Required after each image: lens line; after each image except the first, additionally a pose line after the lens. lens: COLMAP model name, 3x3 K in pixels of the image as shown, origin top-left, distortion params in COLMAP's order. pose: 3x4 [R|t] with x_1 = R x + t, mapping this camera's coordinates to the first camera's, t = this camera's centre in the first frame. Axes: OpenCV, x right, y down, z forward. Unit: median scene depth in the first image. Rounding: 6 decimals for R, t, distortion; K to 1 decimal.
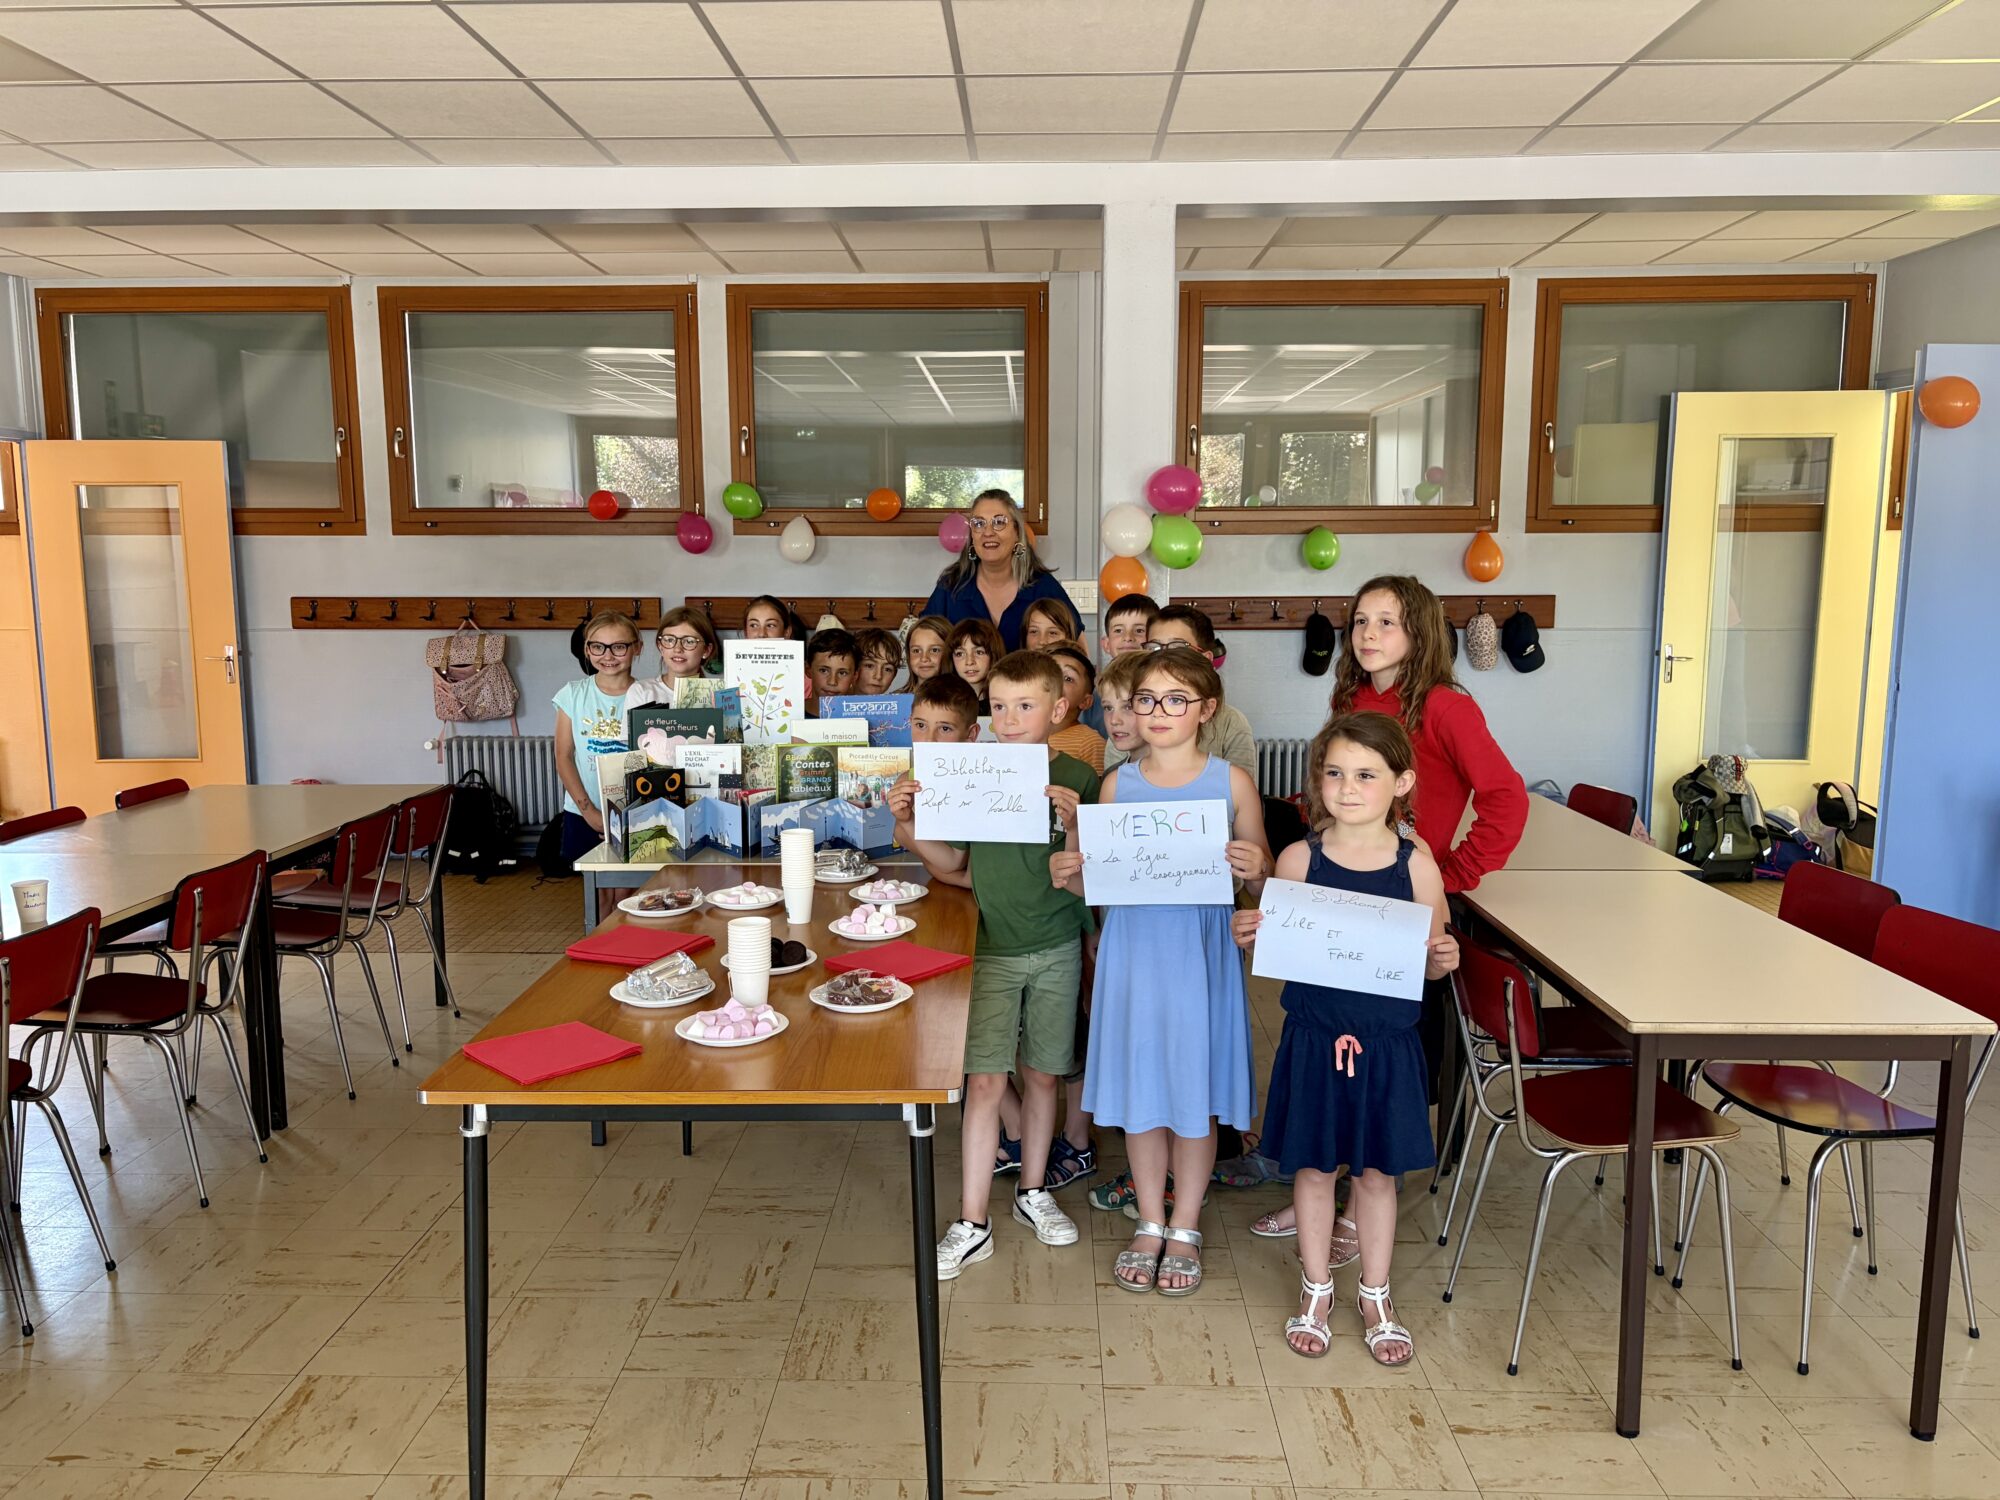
lens RADIAL K [[1516.8, 0, 999.1], [0, 1516.8, 754.4], [0, 0, 1]] dist [-0.012420, -0.000496]
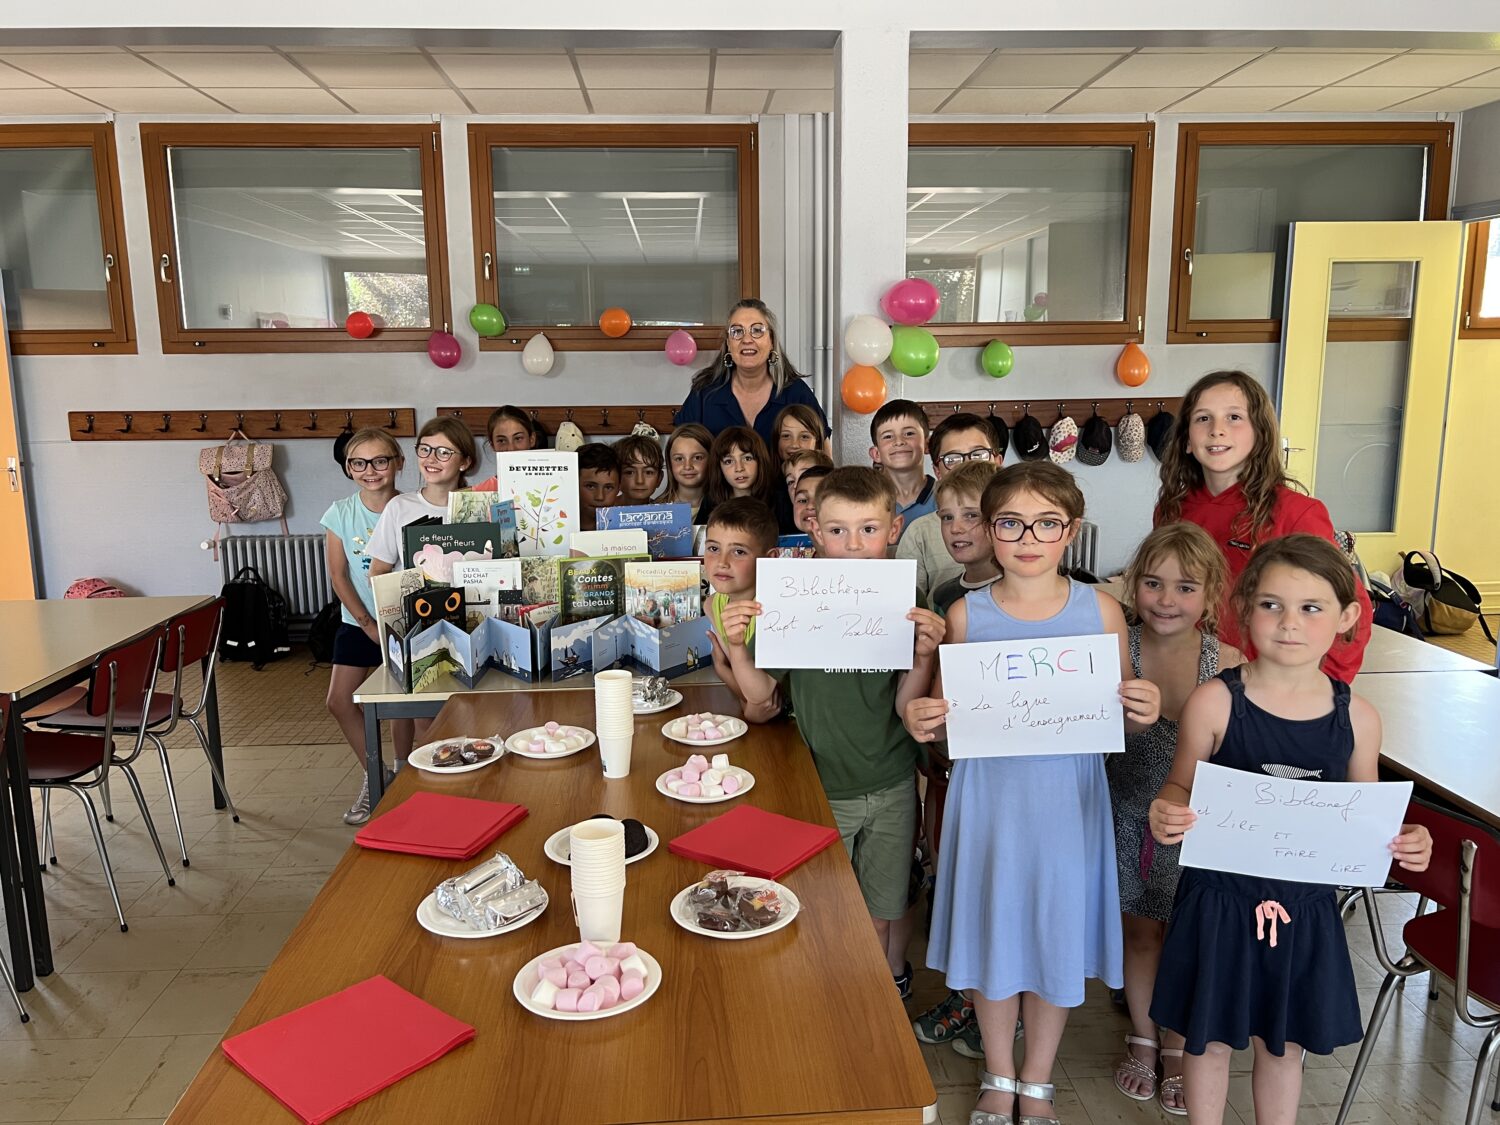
lens RADIAL K [[1127.9, 0, 751.2], [0, 1127.9, 560.6], [0, 0, 1]] dist [0.000845, -0.017516]
pose [[0.996479, -0.022834, 0.080671, -0.064226], [0.019896, 0.999116, 0.037039, -0.024083], [-0.081446, -0.035304, 0.996052, 0.207044]]
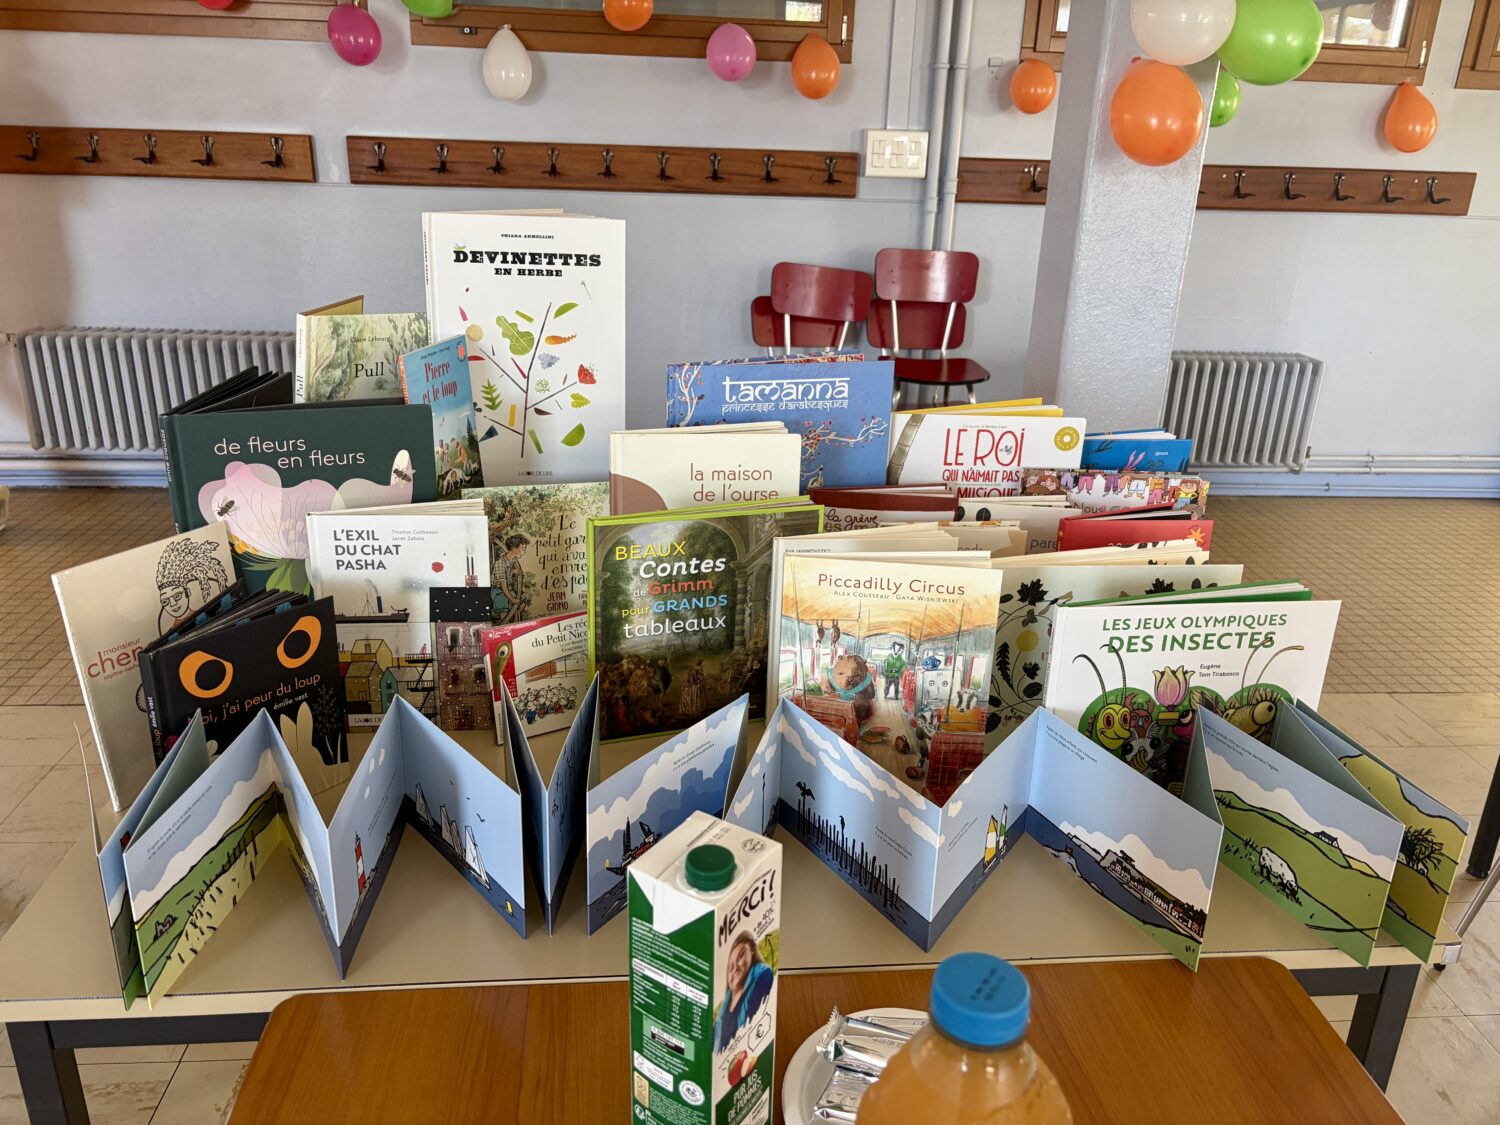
lens RADIAL K [[1137.6, 0, 755.3], [0, 1137.6, 568.5], [0, 0, 1]] dist [-0.012420, -0.000496]
pose [[0.993291, -0.007428, 0.115399, -0.109633], [-0.020005, 0.971850, 0.234748, -0.047883], [-0.113894, -0.235482, 0.965182, 0.575225]]
